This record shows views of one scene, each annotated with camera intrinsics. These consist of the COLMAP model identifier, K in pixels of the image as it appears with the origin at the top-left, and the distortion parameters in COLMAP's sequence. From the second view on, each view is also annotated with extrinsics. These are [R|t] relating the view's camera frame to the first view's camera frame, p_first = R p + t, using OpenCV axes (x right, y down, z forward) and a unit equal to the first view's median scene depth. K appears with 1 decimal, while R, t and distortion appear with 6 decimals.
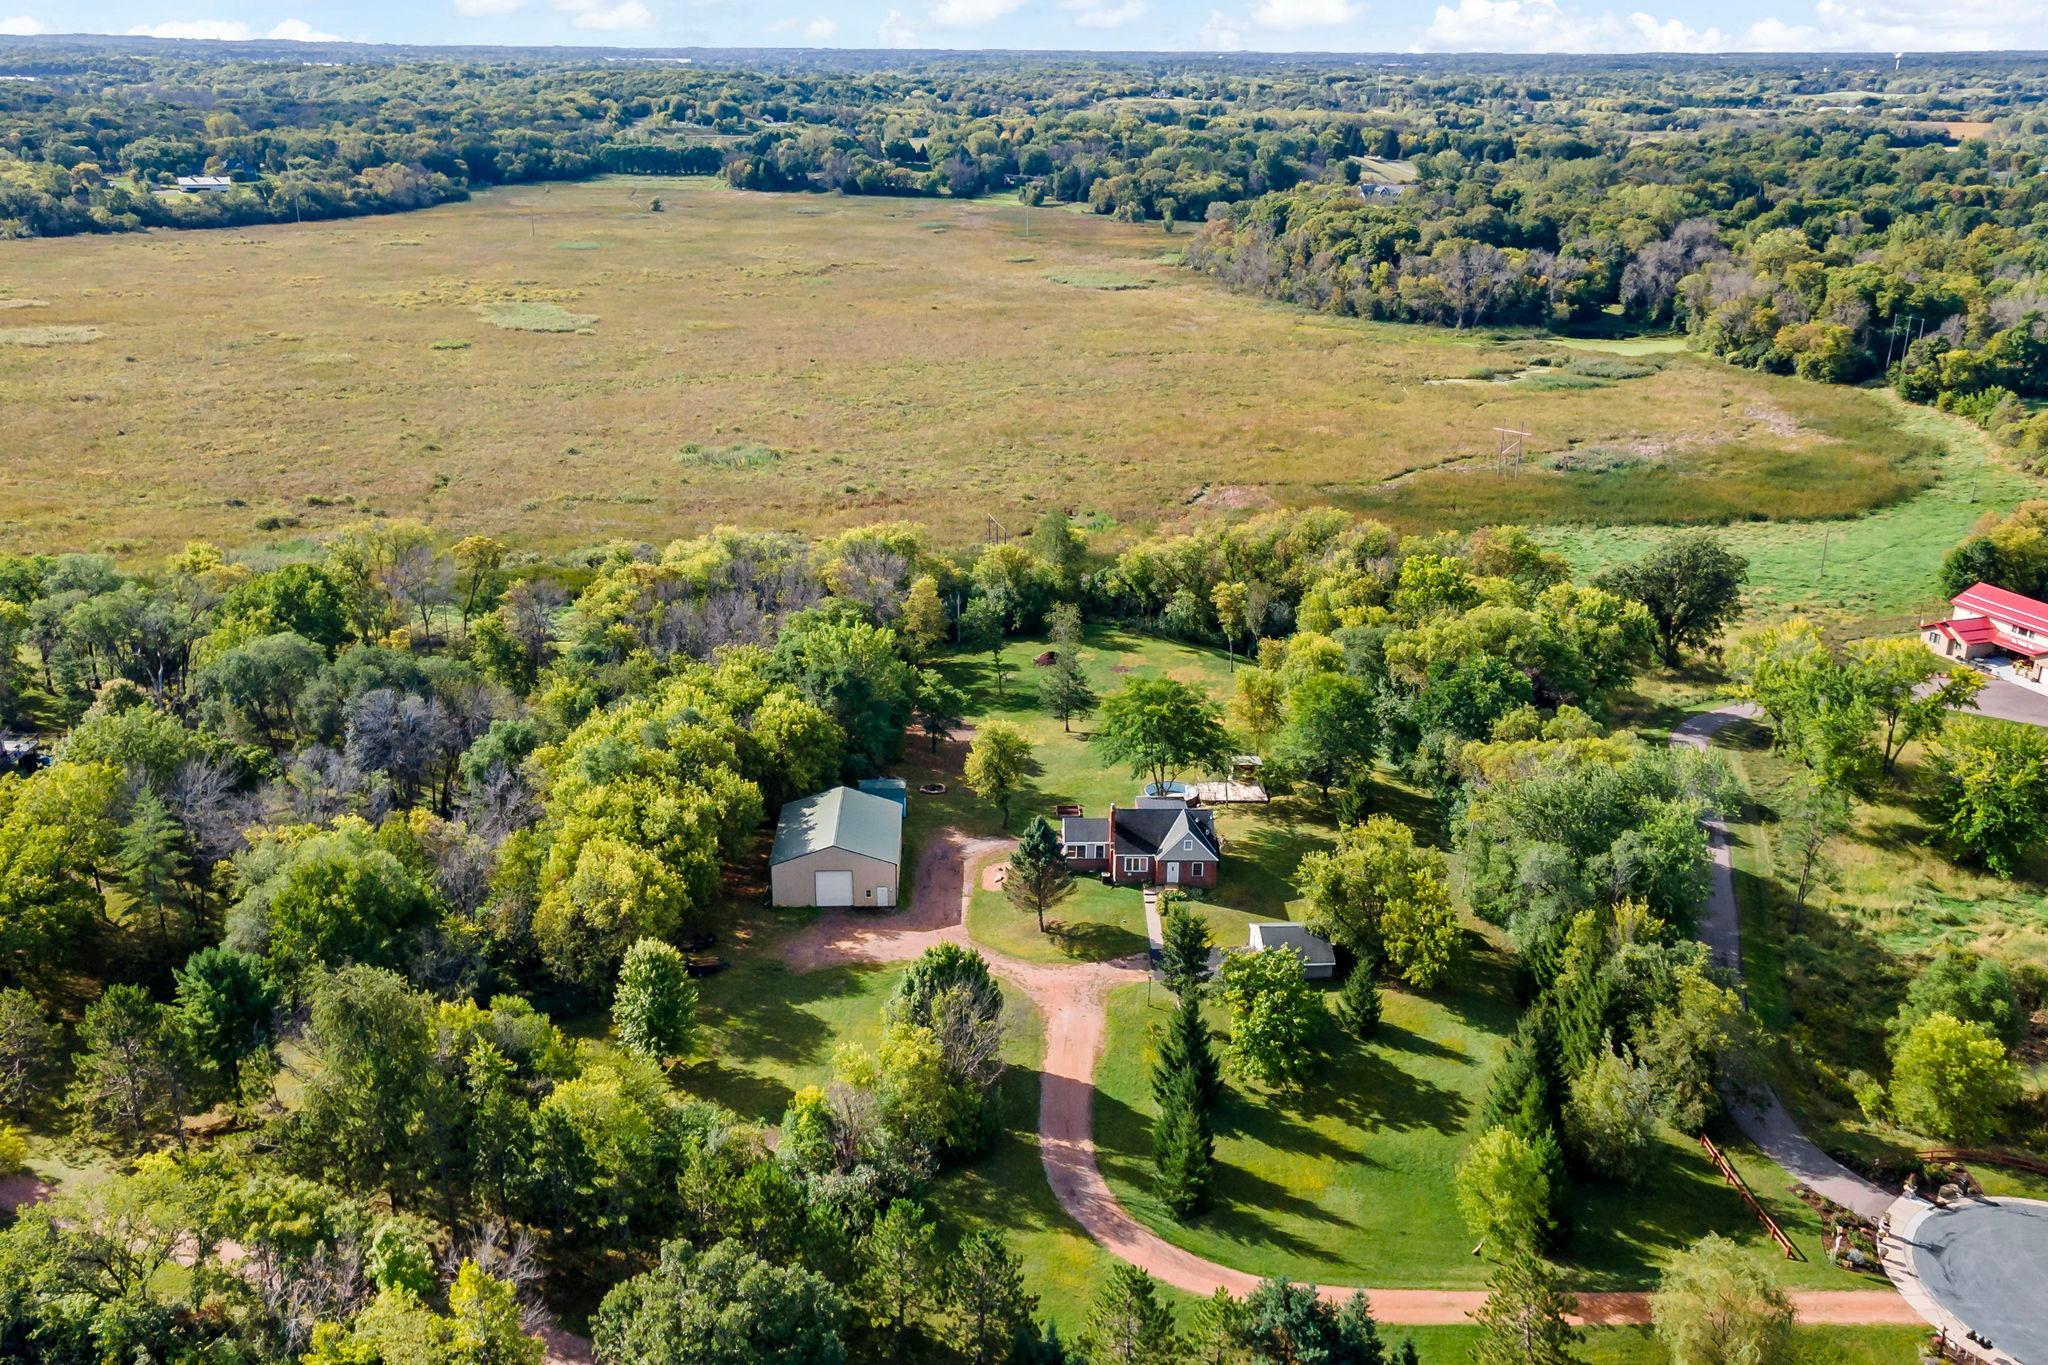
lens RADIAL K [[1723.1, 0, 1074.5], [0, 1723.1, 657.3], [0, 0, 1]] dist [0.033360, 0.006787]
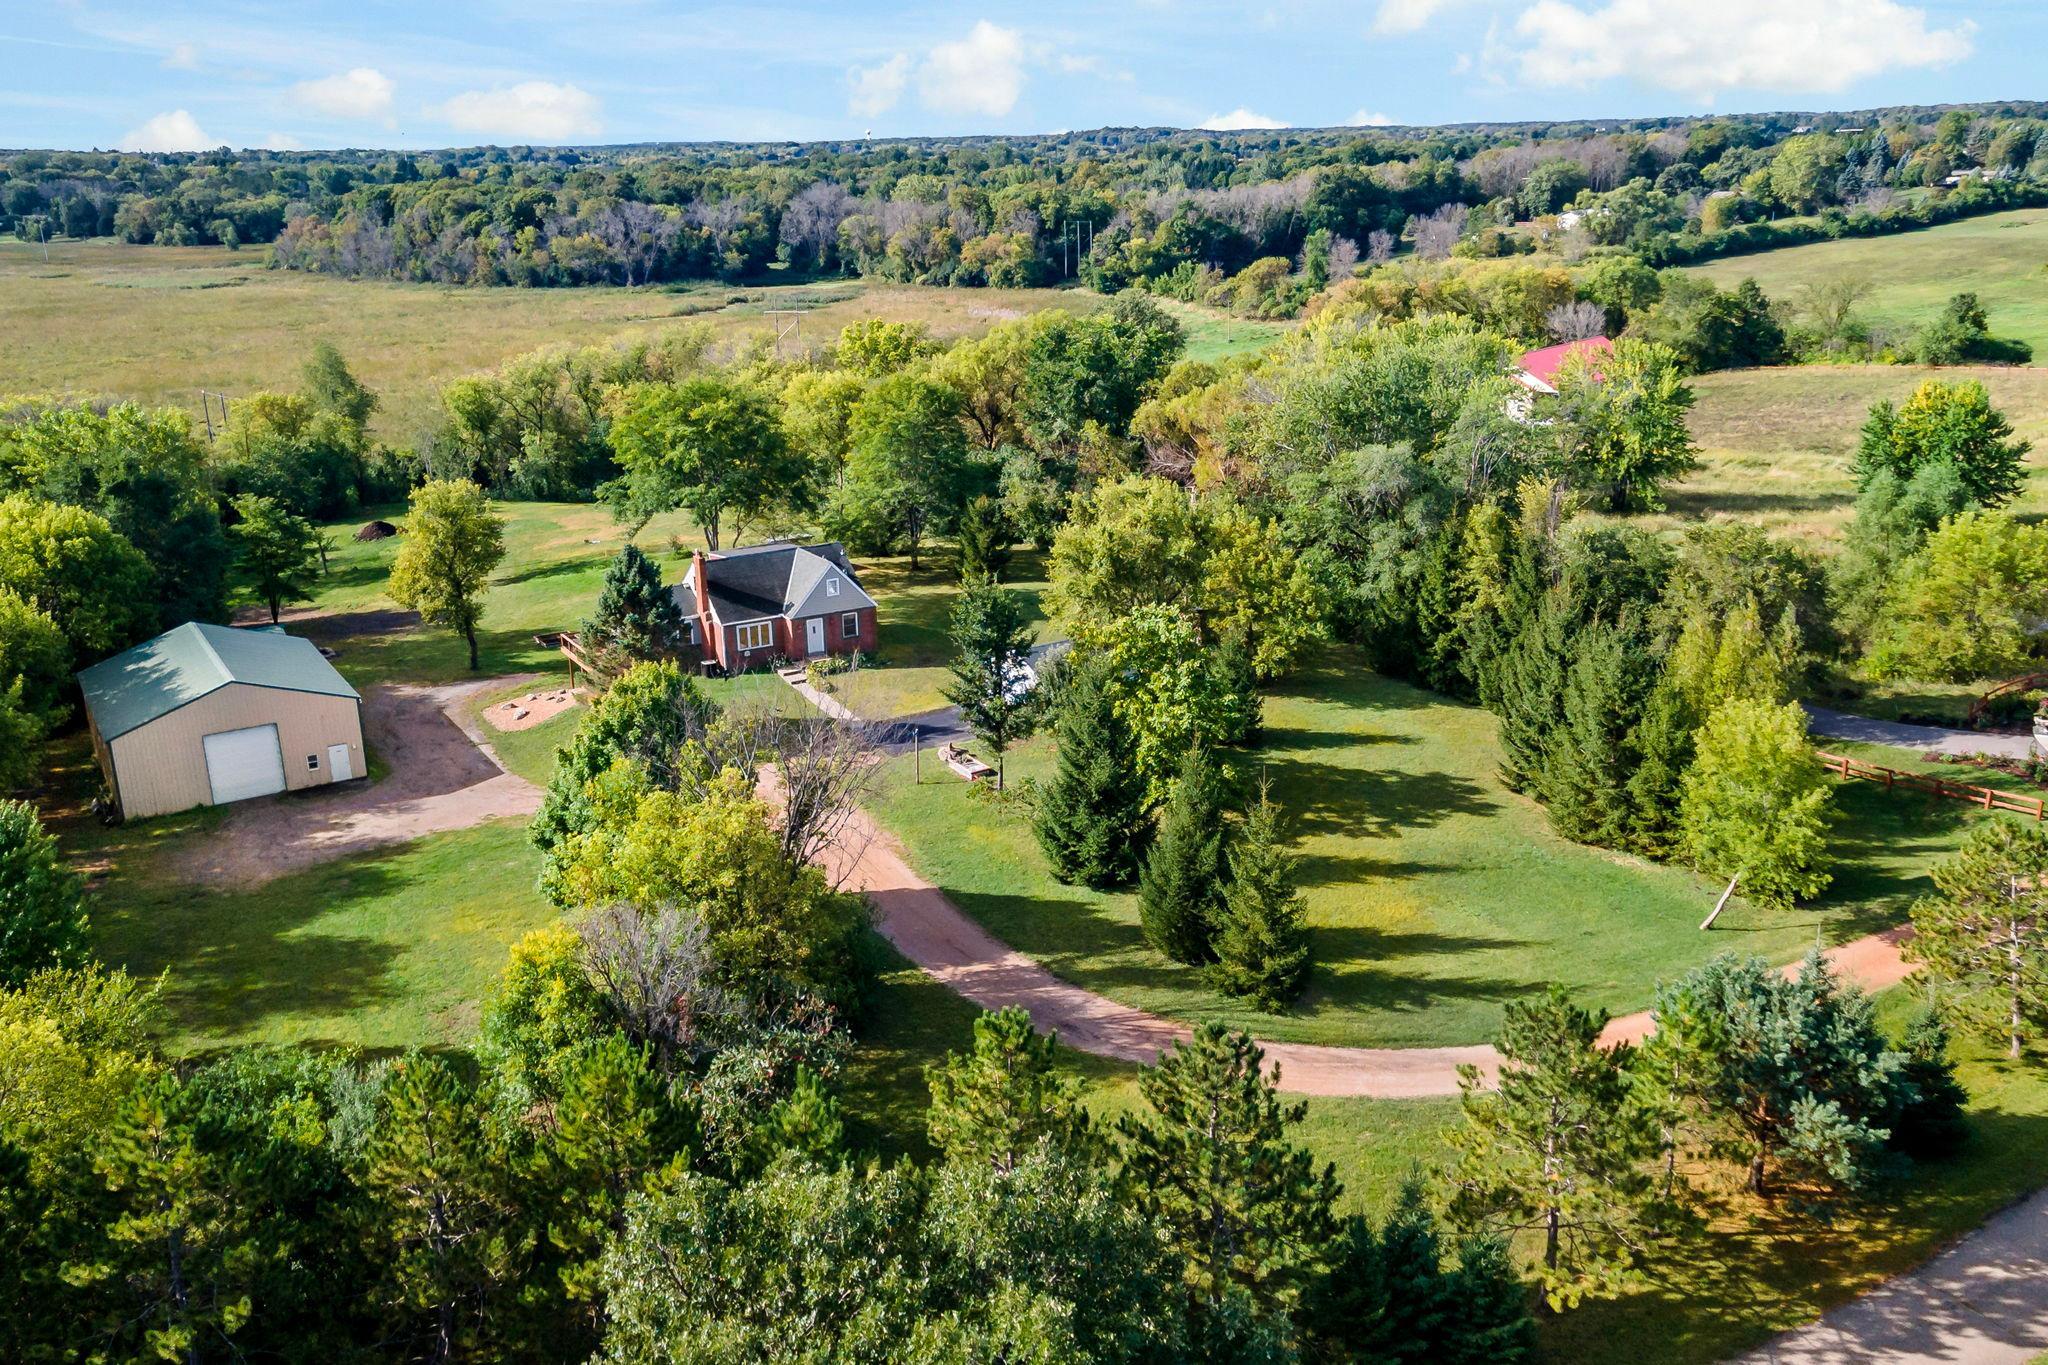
lens RADIAL K [[1723.1, 0, 998.6], [0, 1723.1, 675.3], [0, 0, 1]] dist [0.033360, 0.006787]
pose [[0.878669, -0.175914, 0.443841, -0.060804], [0.193089, 0.981159, 0.006619, 0.053623], [-0.436643, 0.079885, 0.896081, 0.145504]]
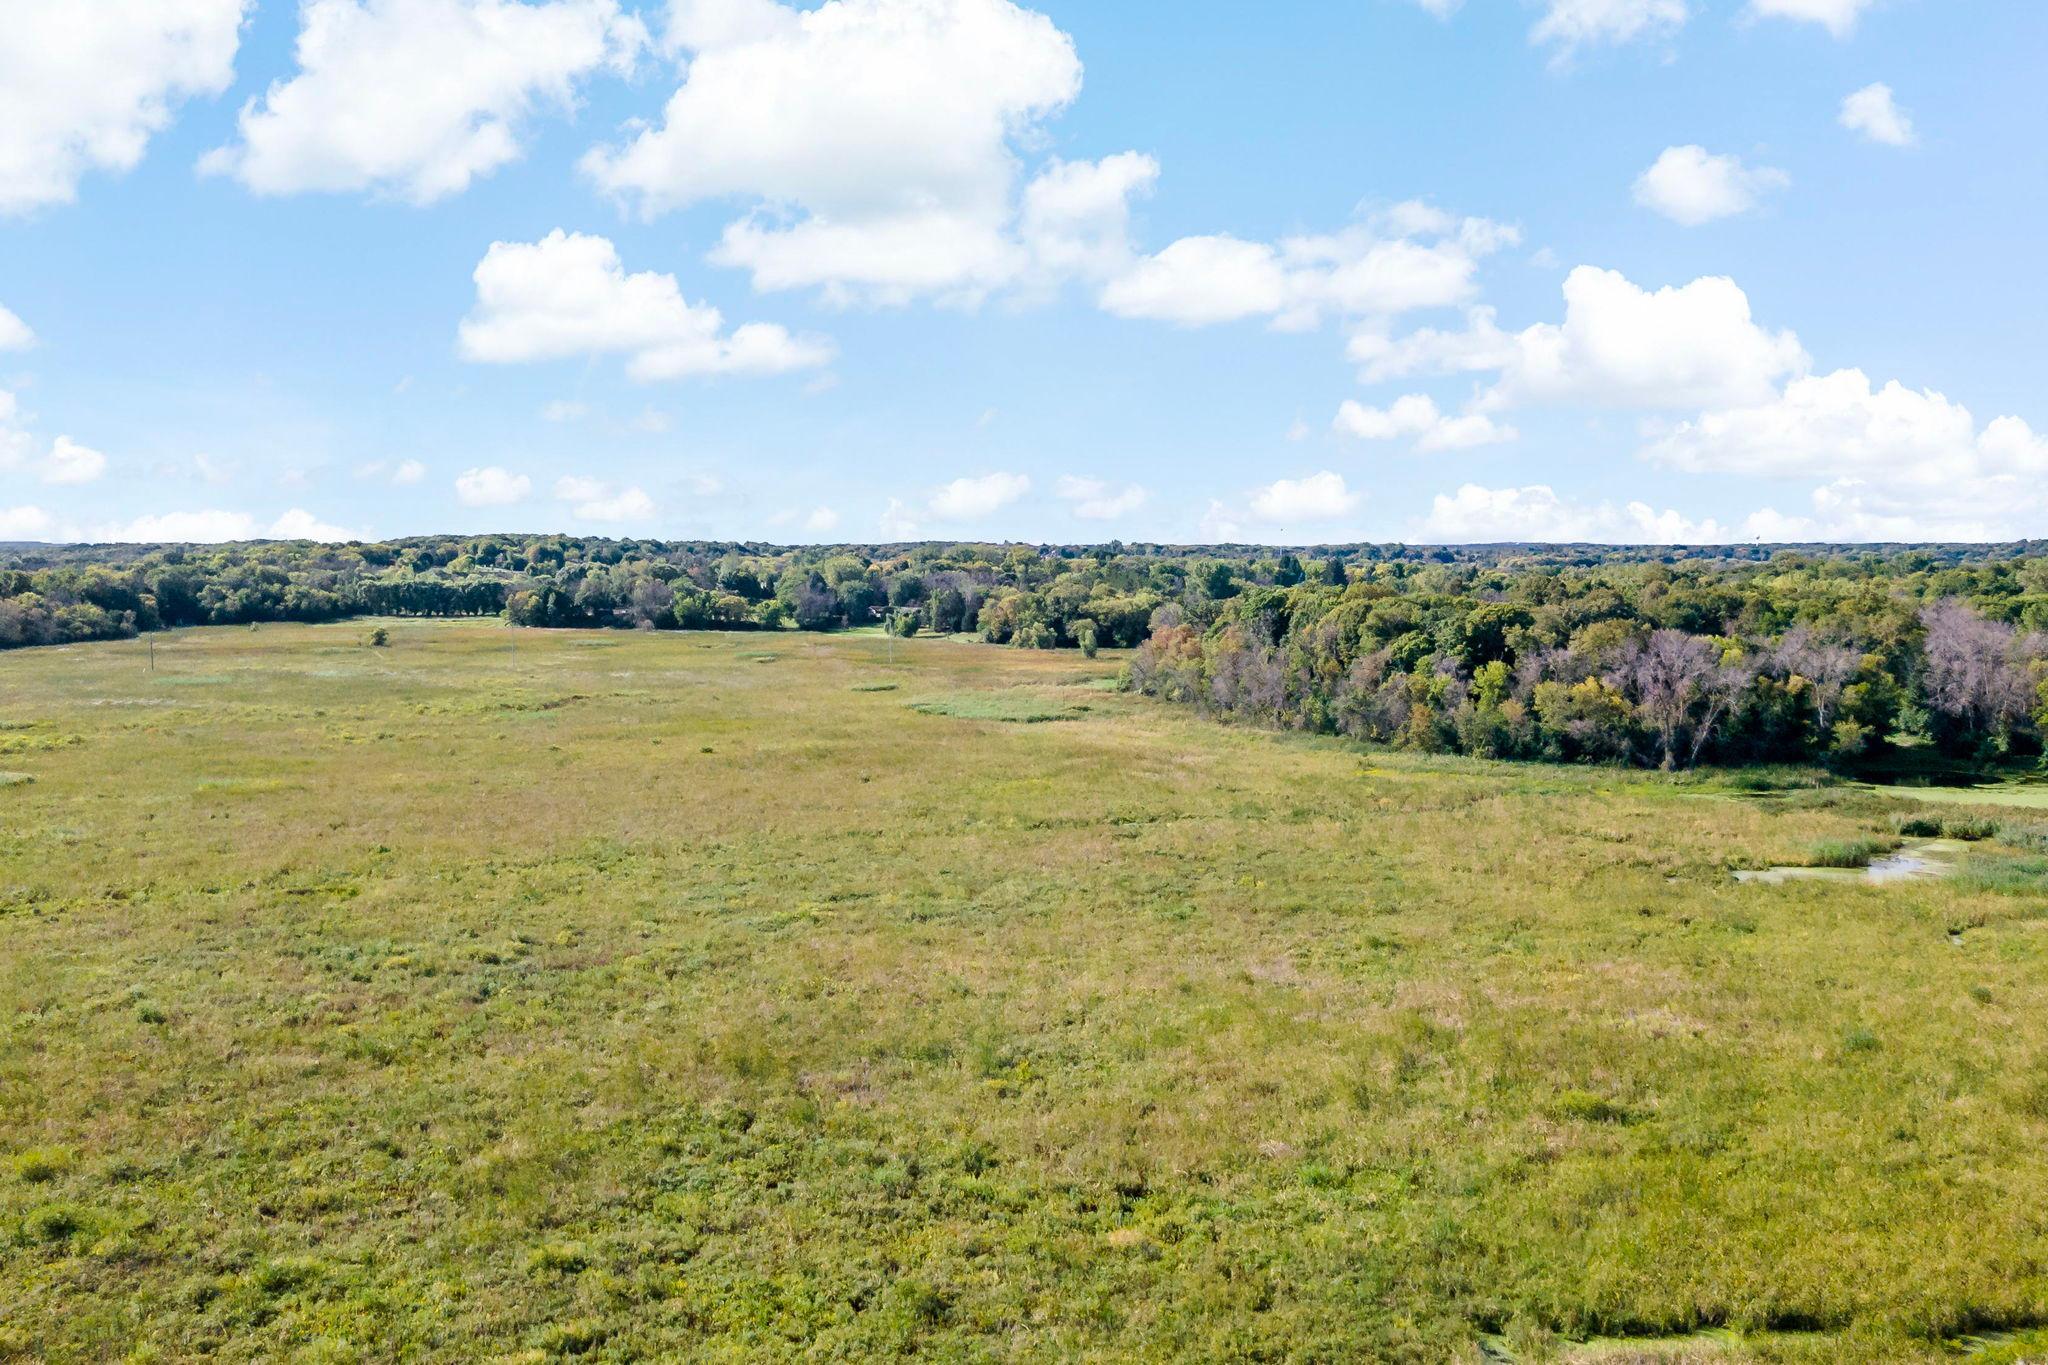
lens RADIAL K [[1723.1, 0, 989.7], [0, 1723.1, 750.5], [0, 0, 1]] dist [0.033360, 0.006787]
pose [[0.999735, -0.016801, 0.015710, 0.002156], [0.019830, 0.975619, -0.218574, -0.103373], [-0.011655, 0.218828, 0.975694, 0.596291]]
